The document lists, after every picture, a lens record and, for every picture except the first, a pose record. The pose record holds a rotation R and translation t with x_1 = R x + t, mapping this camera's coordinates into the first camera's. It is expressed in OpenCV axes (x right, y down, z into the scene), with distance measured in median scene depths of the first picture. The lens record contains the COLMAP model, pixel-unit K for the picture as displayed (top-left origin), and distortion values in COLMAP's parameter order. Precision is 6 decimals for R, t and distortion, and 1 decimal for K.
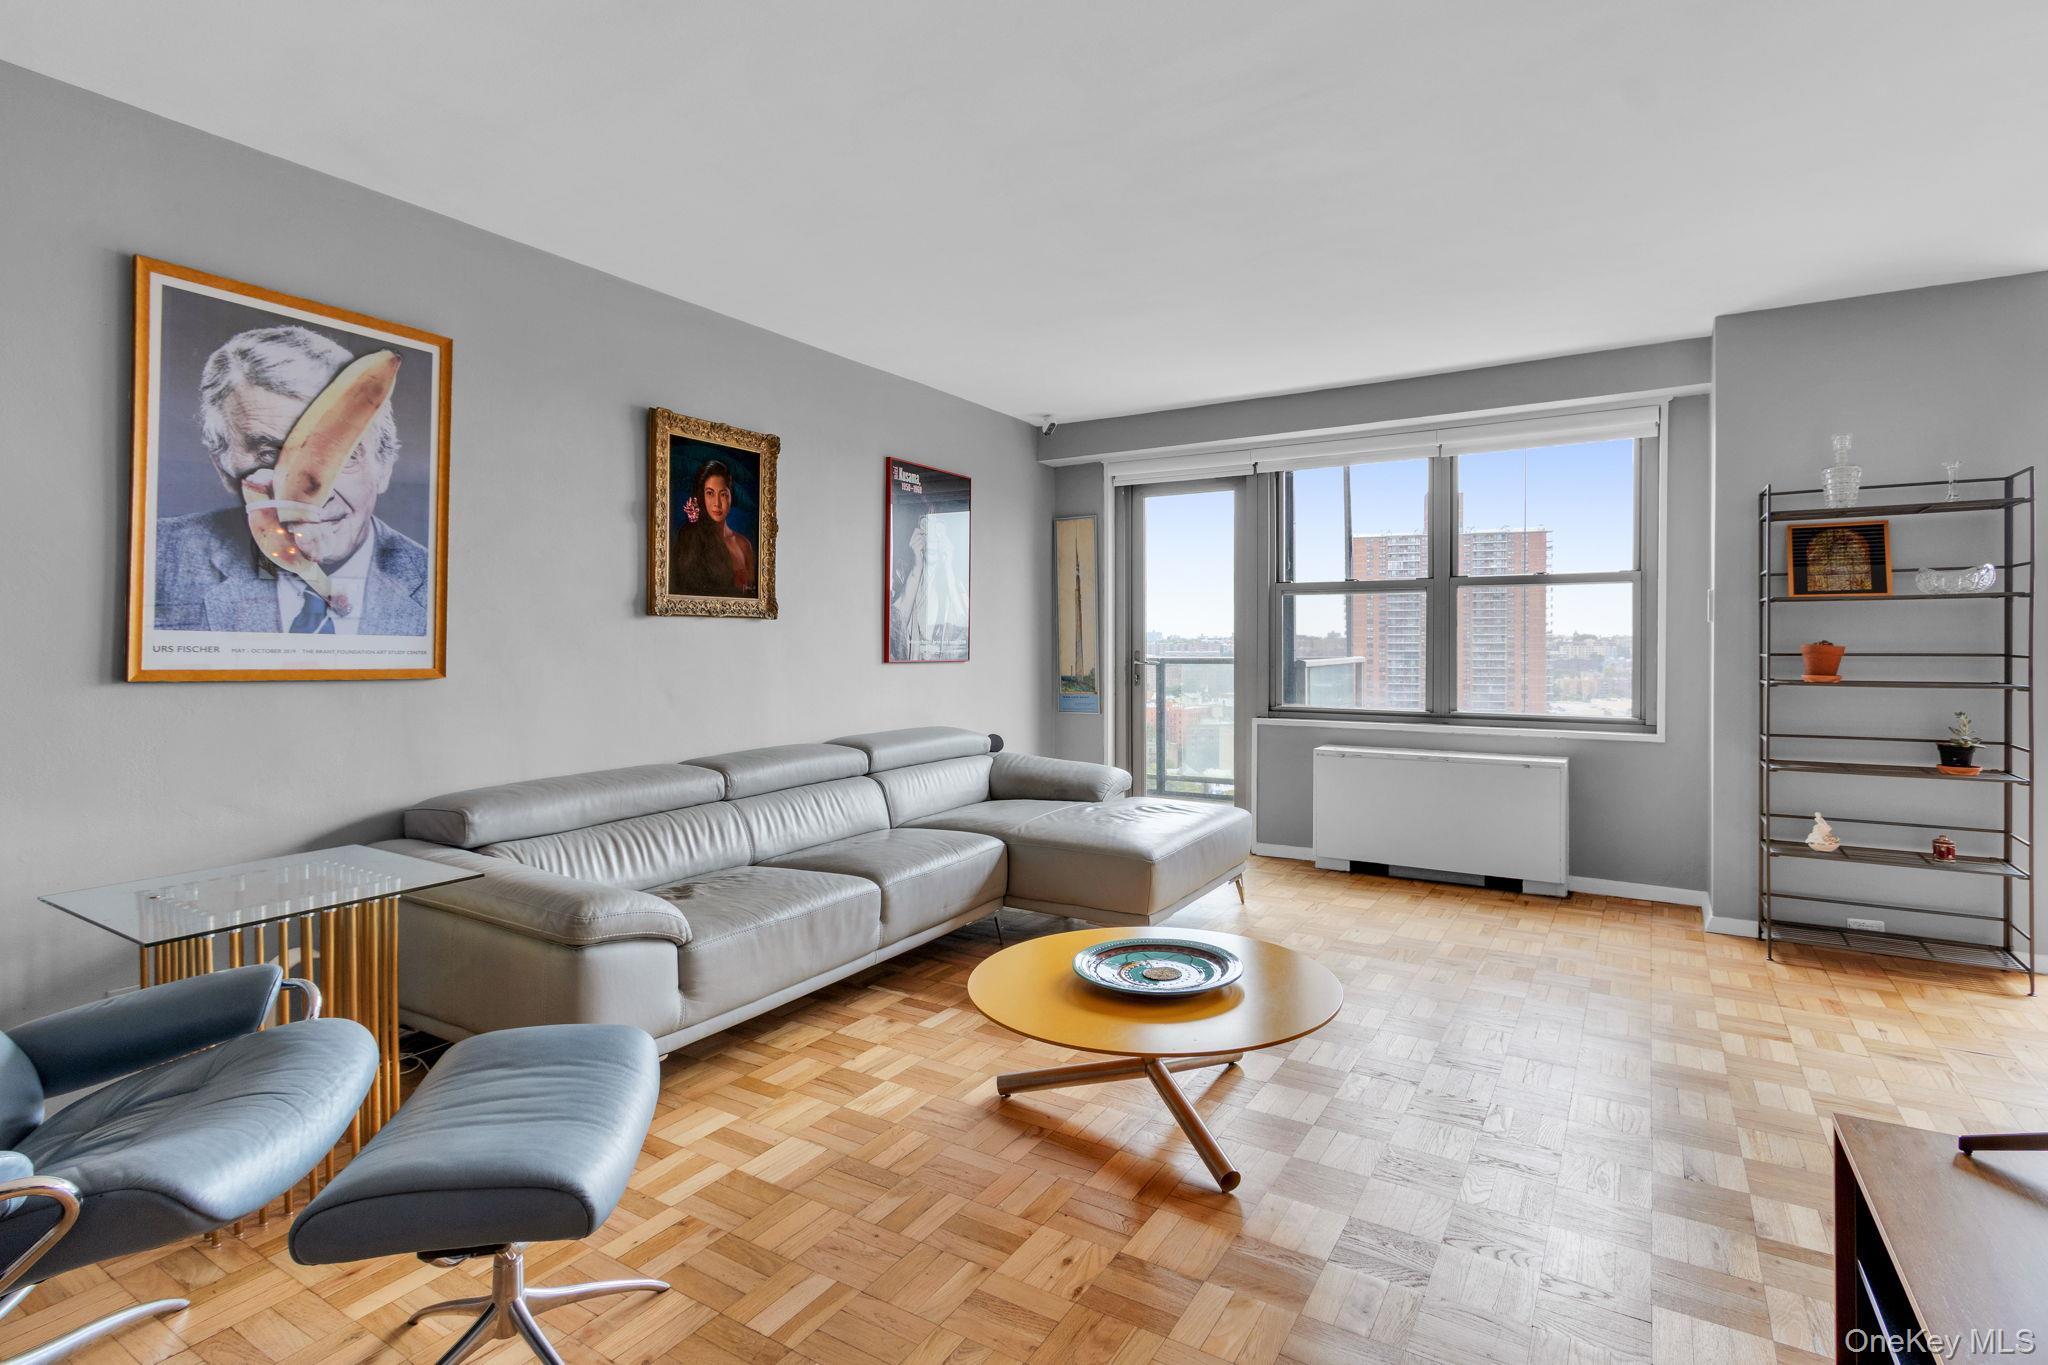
lens RADIAL K [[966.3, 0, 985.6], [0, 966.3, 651.0], [0, 0, 1]] dist [0.005103, -0.001810]
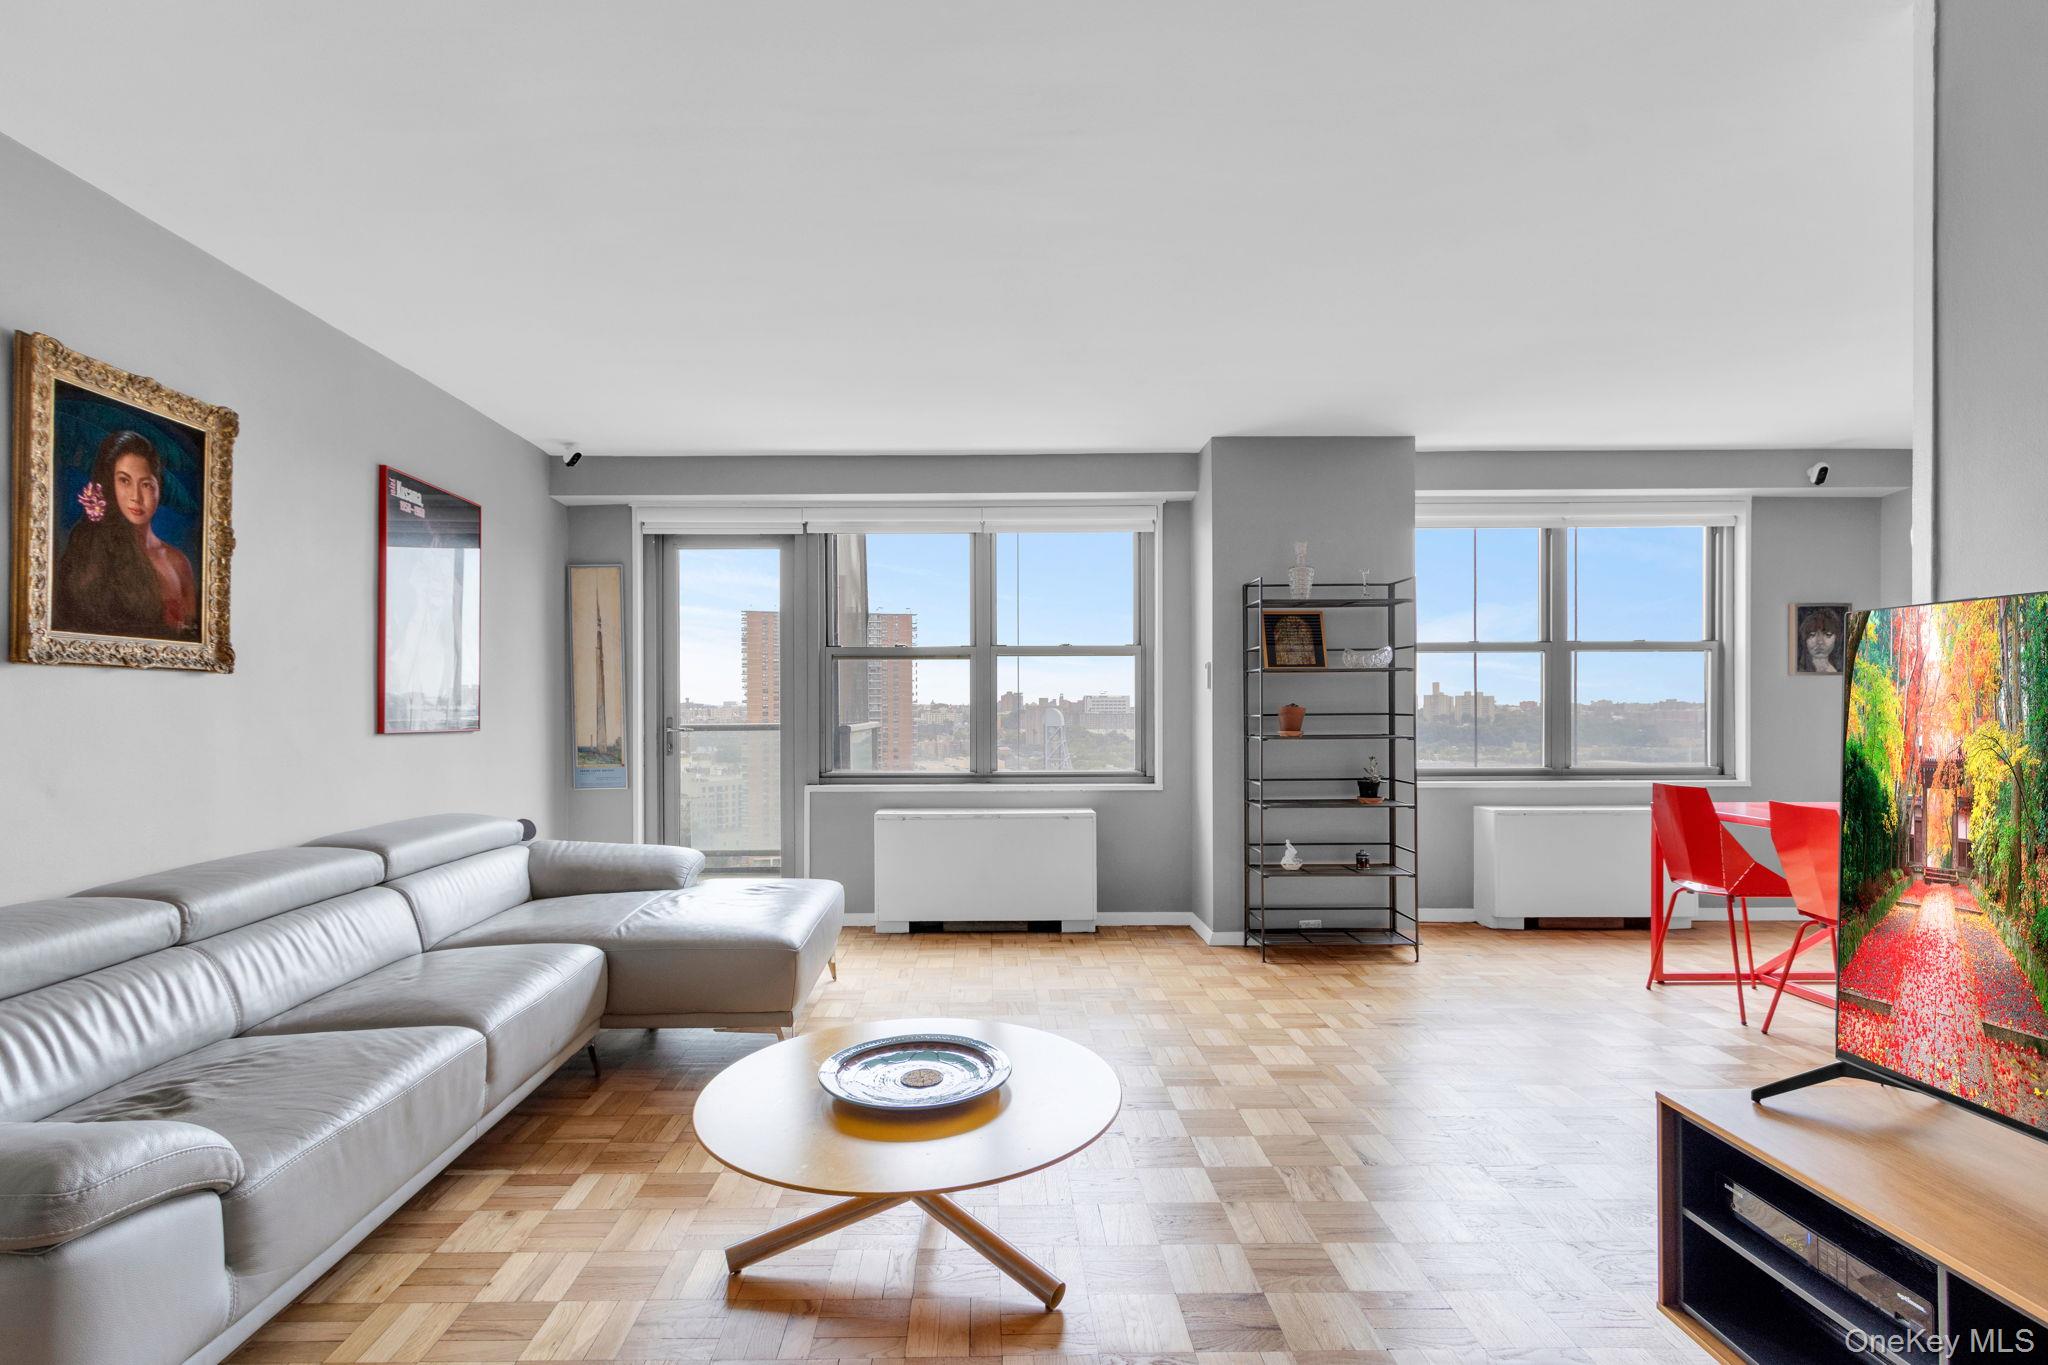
lens RADIAL K [[966.3, 0, 943.3], [0, 966.3, 708.3], [0, 0, 1]] dist [0.005103, -0.001810]
pose [[0.847855, -0.001981, 0.530224, -0.165302], [0.008216, 0.999922, -0.009402, 0.003279], [-0.530164, 0.012328, 0.847806, 0.148514]]
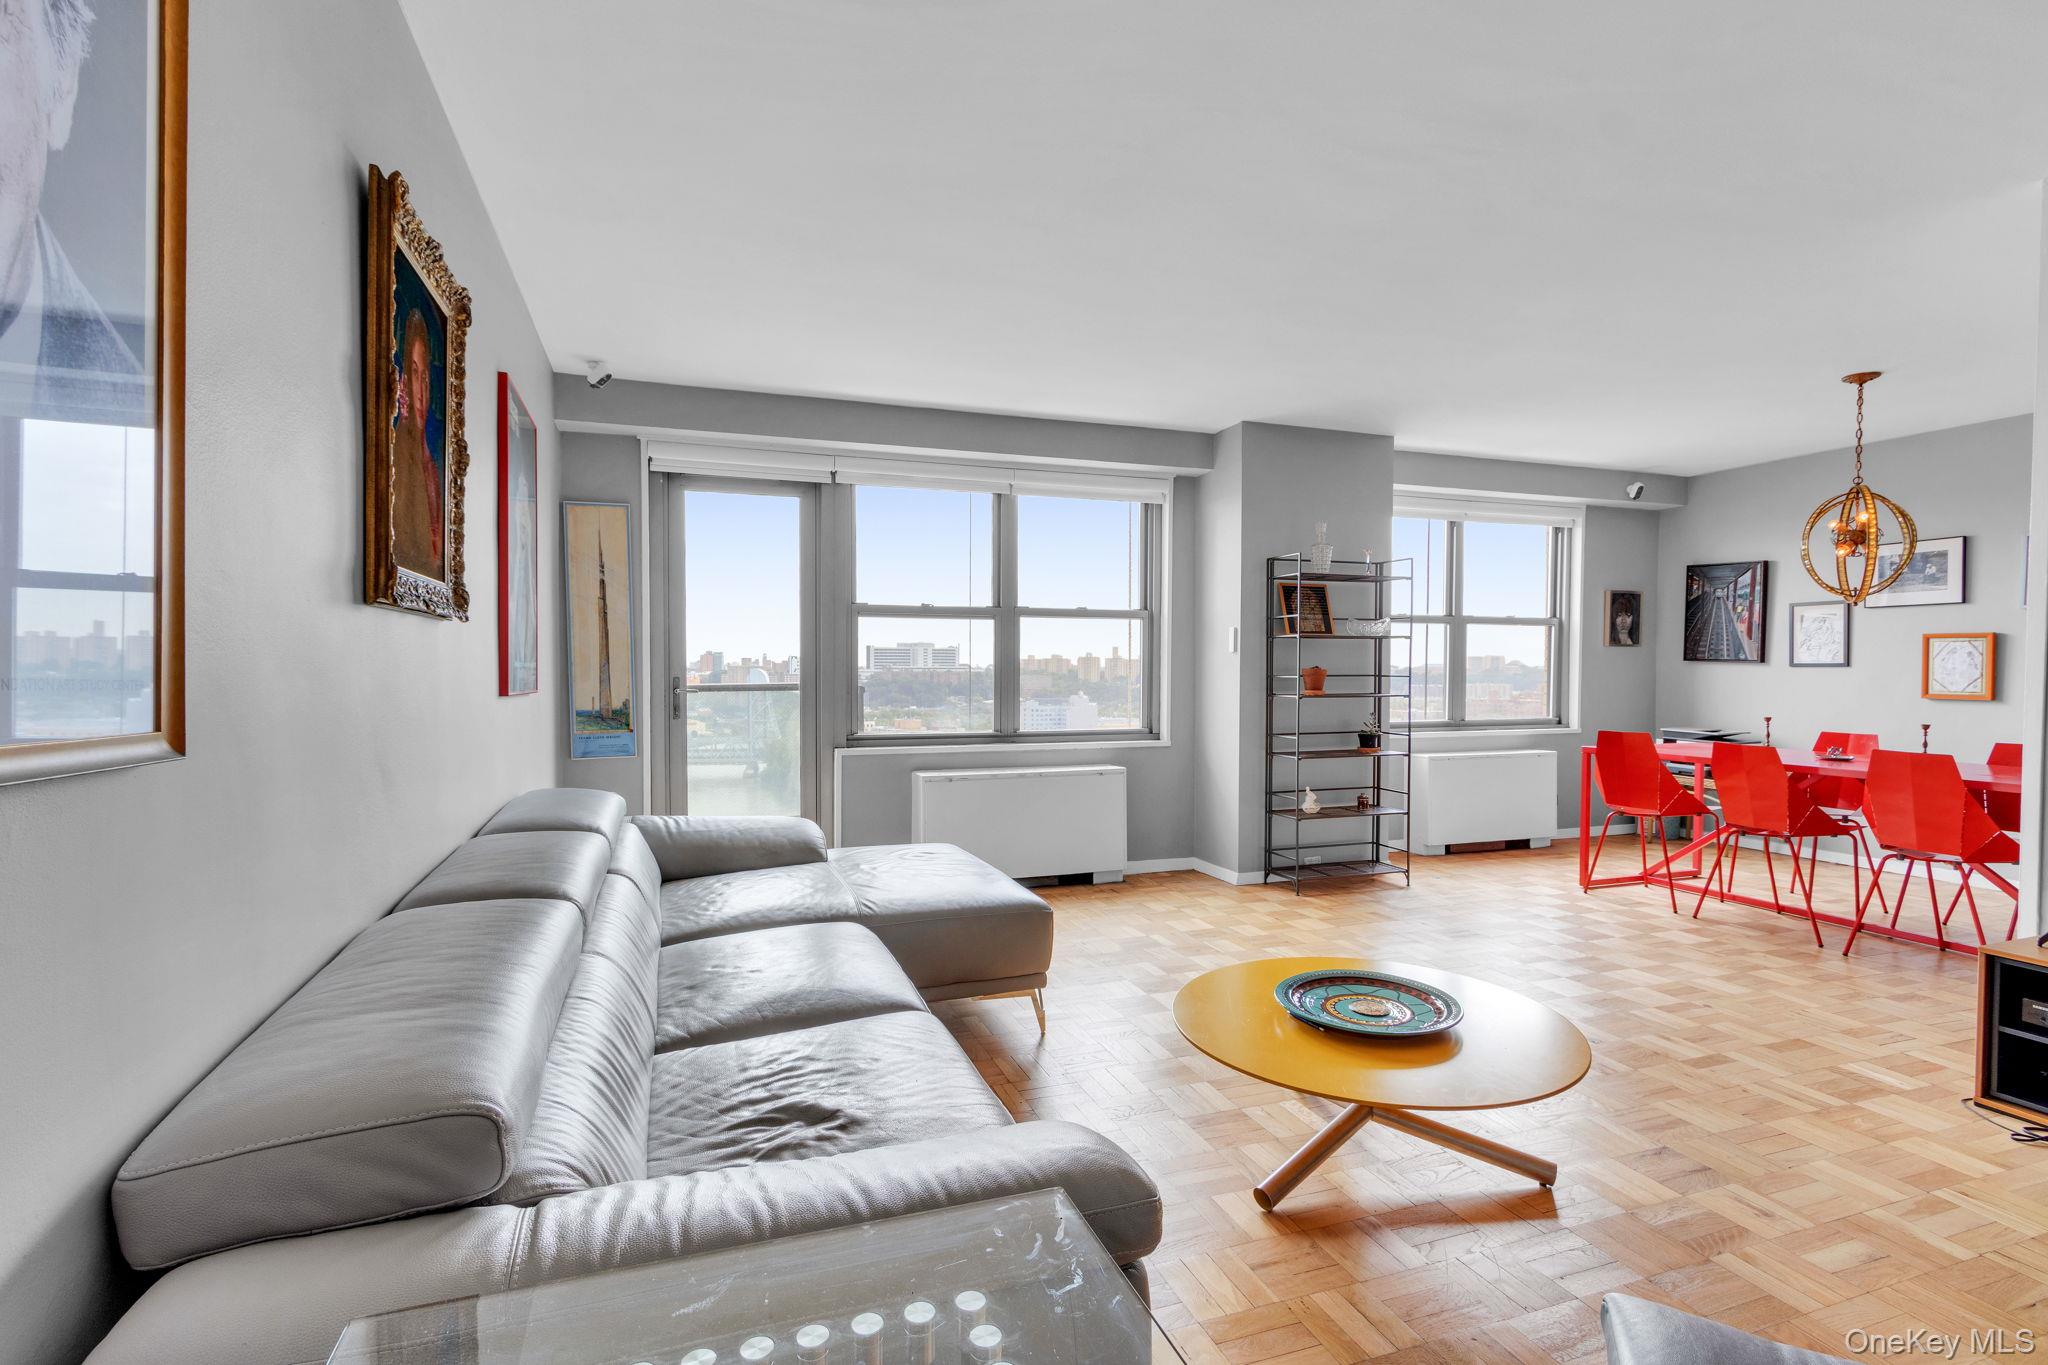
lens RADIAL K [[966.3, 0, 1006.0], [0, 966.3, 697.3], [0, 0, 1]] dist [0.005103, -0.001810]
pose [[0.625408, -0.021071, 0.780013, -0.460912], [0.005958, 0.999735, 0.022229, 0.000866], [-0.780275, -0.009255, 0.625368, 0.402205]]
